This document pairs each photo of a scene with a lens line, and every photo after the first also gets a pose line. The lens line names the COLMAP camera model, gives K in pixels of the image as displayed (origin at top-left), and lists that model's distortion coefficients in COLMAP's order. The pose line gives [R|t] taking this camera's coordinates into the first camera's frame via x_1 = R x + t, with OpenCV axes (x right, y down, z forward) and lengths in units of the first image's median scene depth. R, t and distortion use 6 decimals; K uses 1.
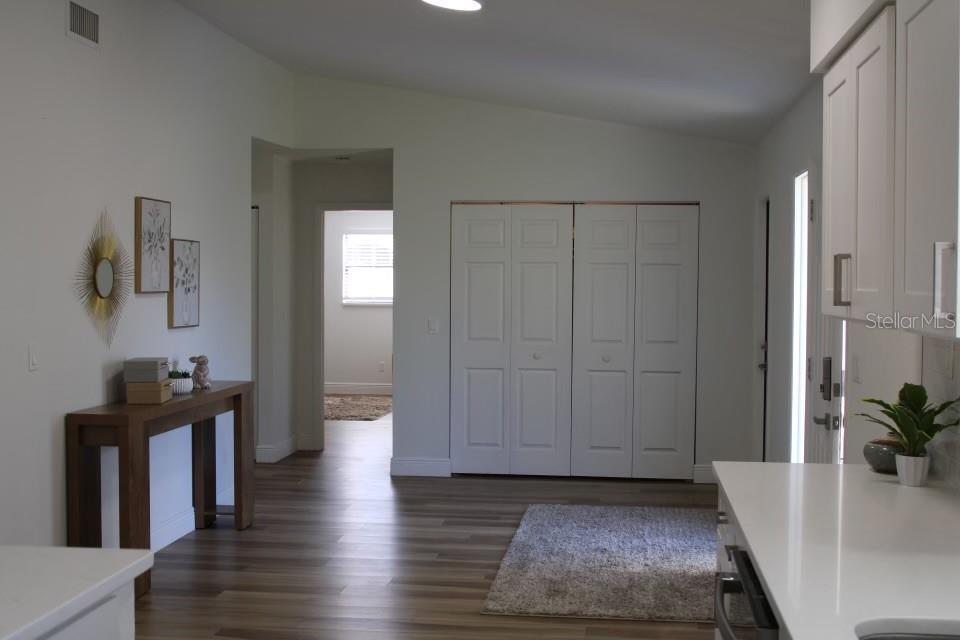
lens RADIAL K [[1184.5, 0, 480.0], [0, 1184.5, 320.0], [0, 0, 1]] dist [-0.059341, 0.080285]
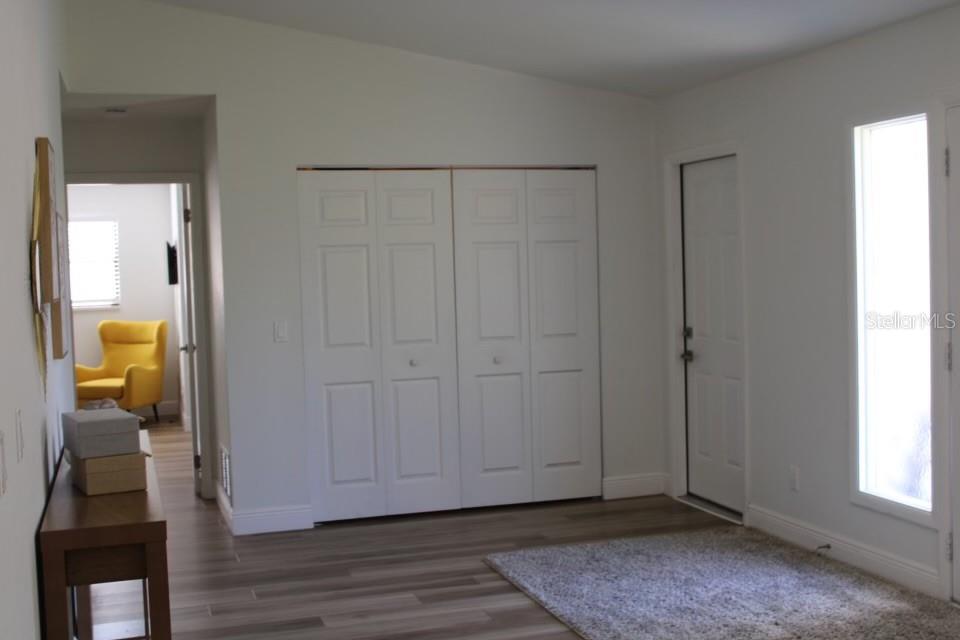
lens RADIAL K [[1184.5, 0, 480.0], [0, 1184.5, 320.0], [0, 0, 1]] dist [-0.059341, 0.080285]
pose [[0.907249, -0.053182, 0.417219, -0.241553], [0.049620, 0.998580, 0.019387, -0.010939], [-0.417657, 0.003114, 0.908599, 0.265027]]
